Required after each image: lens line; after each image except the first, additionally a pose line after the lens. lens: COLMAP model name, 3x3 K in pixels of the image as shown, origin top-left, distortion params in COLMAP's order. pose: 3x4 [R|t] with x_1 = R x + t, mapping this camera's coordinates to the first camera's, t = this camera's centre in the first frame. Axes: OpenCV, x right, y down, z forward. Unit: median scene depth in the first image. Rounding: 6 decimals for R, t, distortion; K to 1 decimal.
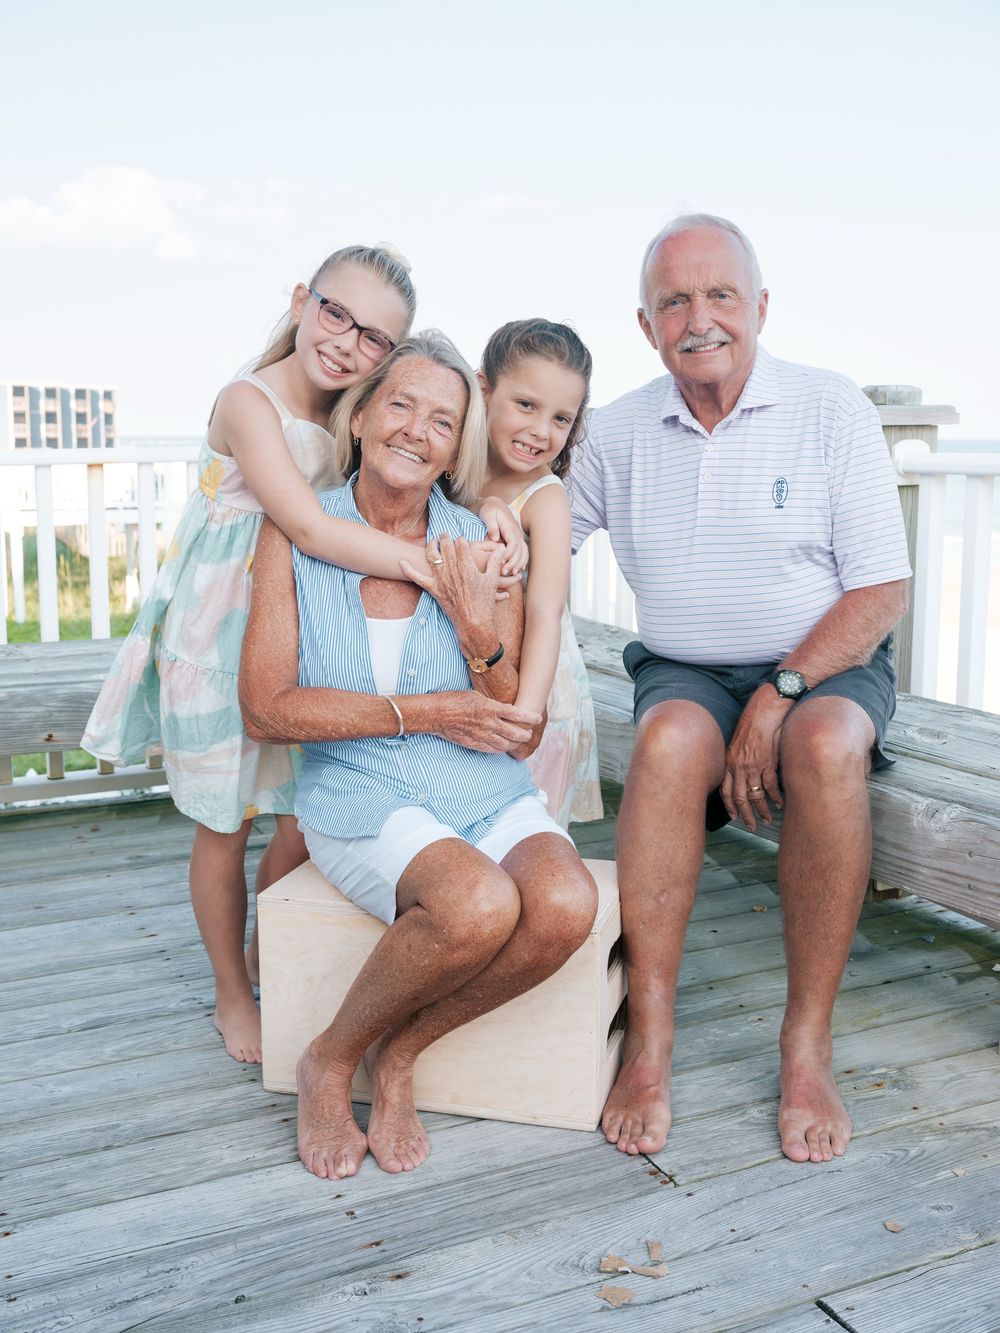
lens RADIAL K [[1509.1, 0, 500.0], [0, 1509.1, 666.5], [0, 0, 1]] dist [0.003836, 0.004170]
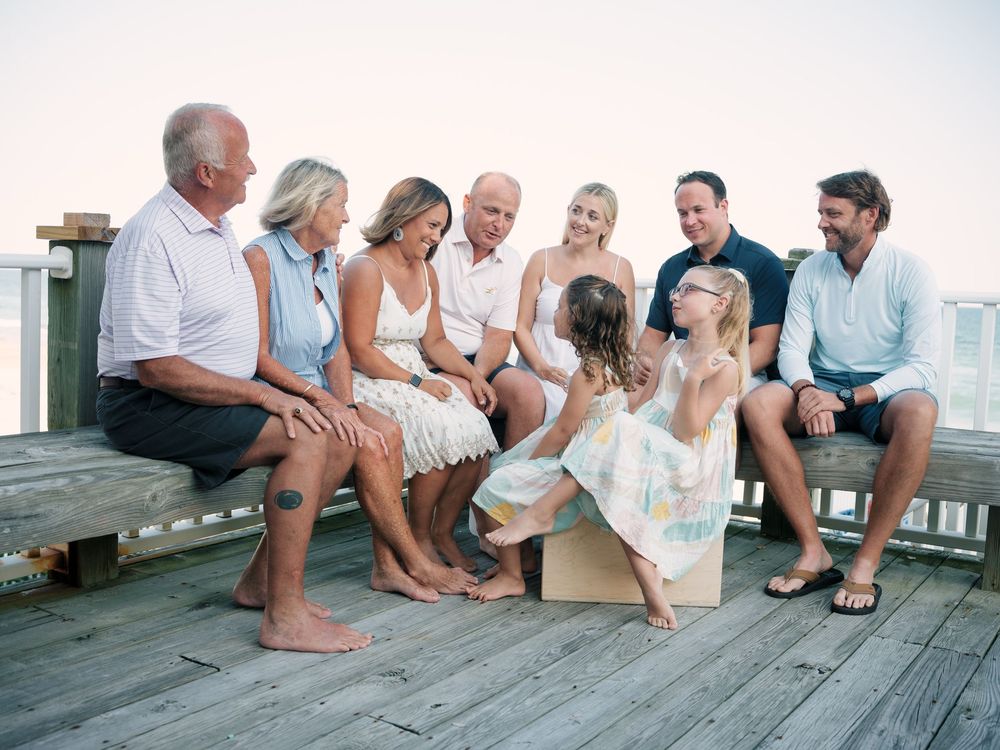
lens RADIAL K [[1103.1, 0, 500.0], [0, 1103.1, 375.0], [0, 0, 1]] dist [-0.026996, -0.027948]
pose [[0.847689, -0.009661, 0.530406, -1.299839], [0.041128, 0.998022, -0.047552, 0.009181], [-0.528897, 0.062124, 0.846409, 0.084354]]
